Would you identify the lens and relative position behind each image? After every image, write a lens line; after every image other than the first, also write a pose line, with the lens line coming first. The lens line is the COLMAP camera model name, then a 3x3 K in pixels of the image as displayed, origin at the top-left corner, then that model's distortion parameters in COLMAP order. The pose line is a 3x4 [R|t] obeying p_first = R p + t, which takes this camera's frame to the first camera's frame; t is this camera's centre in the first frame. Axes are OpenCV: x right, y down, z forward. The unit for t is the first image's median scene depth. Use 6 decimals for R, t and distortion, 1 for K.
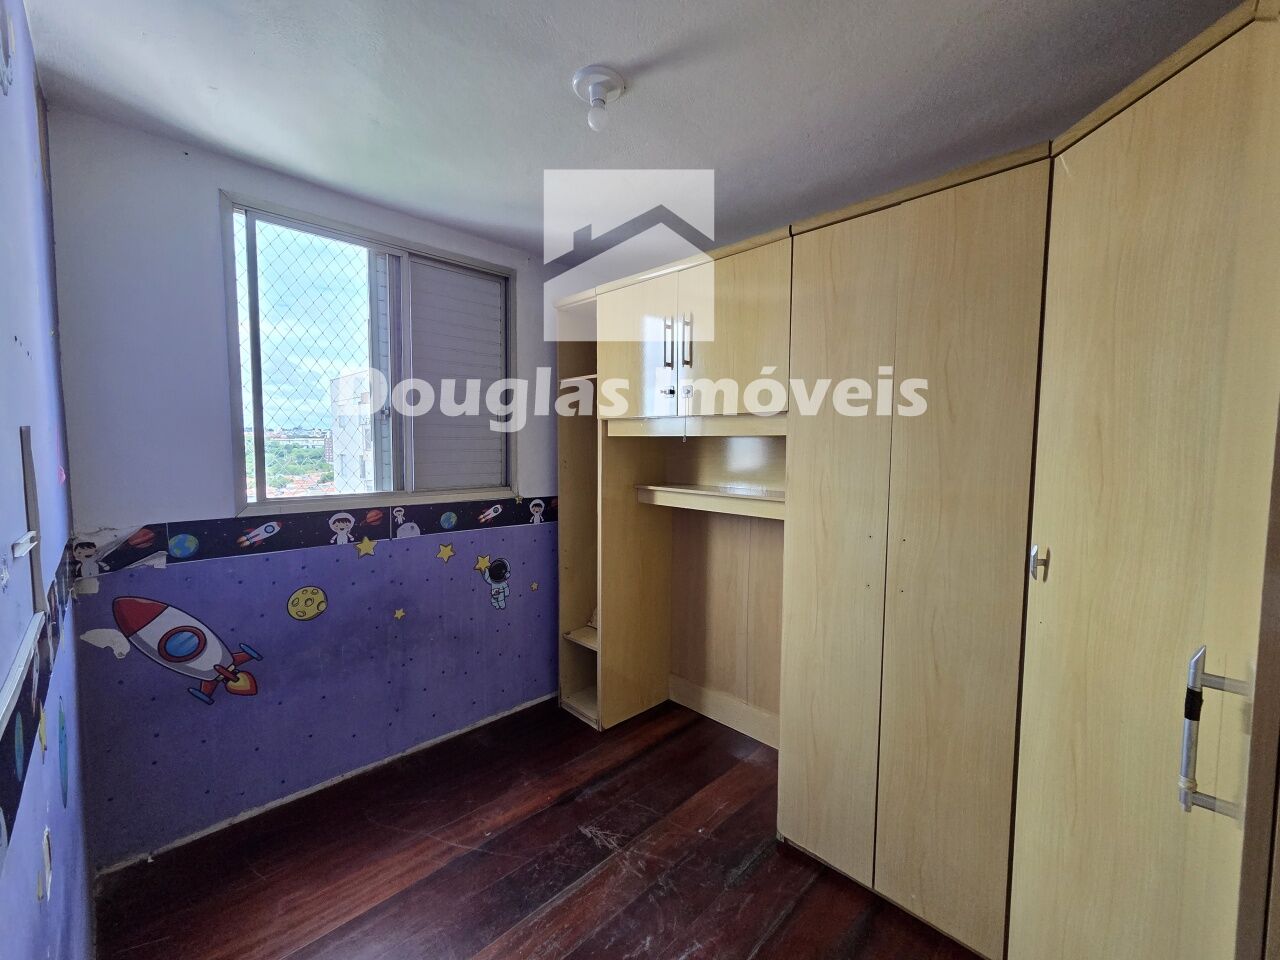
lens RADIAL K [[523.1, 0, 641.8], [0, 523.1, 482.2], [0, 0, 1]] dist [-0.000259, 0.000173]
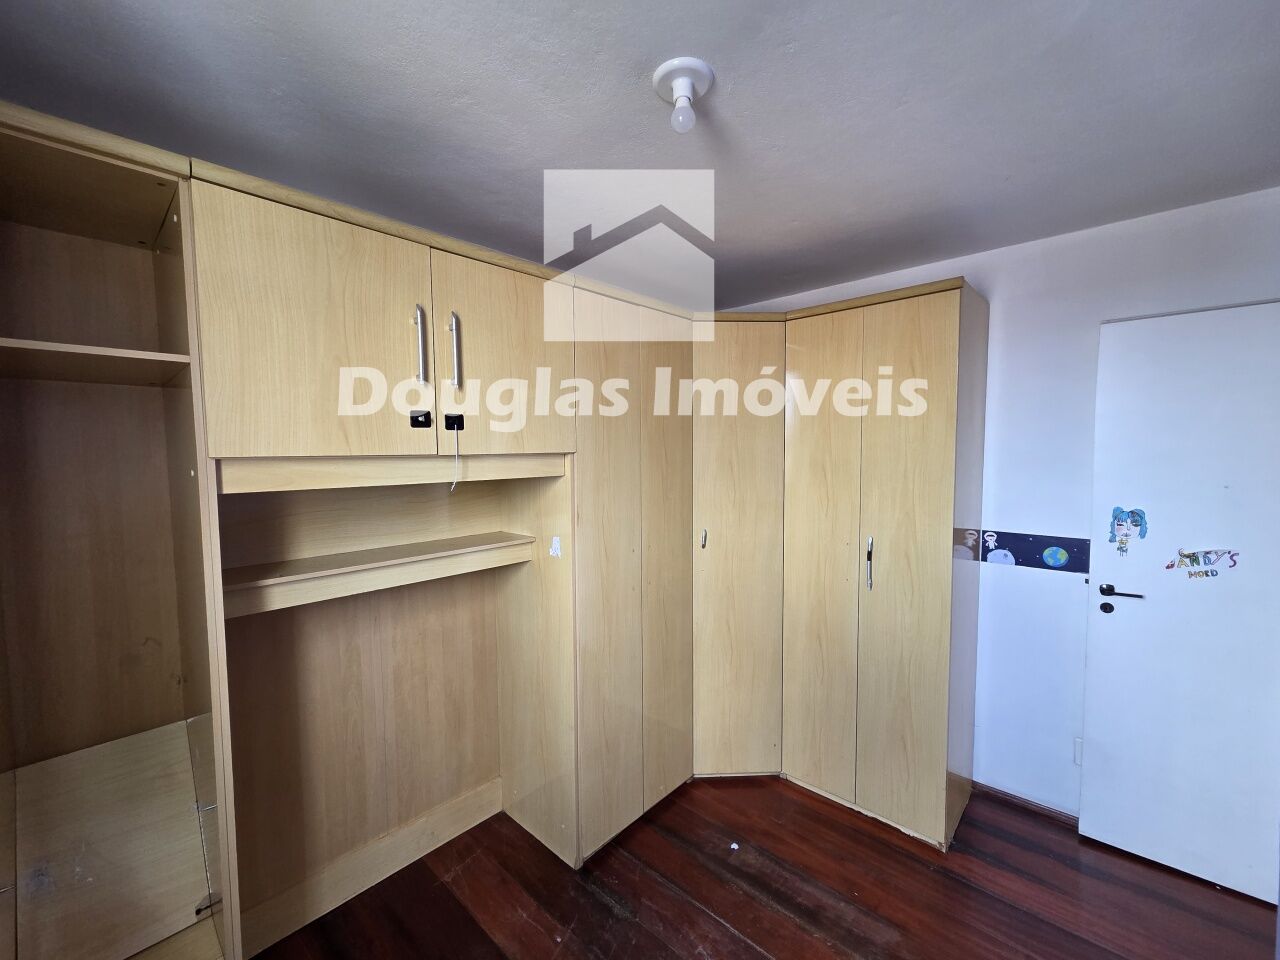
lens RADIAL K [[523.1, 0, 641.8], [0, 523.1, 482.2], [0, 0, 1]] dist [-0.000259, 0.000173]
pose [[-0.042632, -0.069763, 0.996652, -0.732685], [0.084562, 0.993728, 0.073175, -0.136262], [-0.995506, 0.087399, -0.036466, 0.873386]]
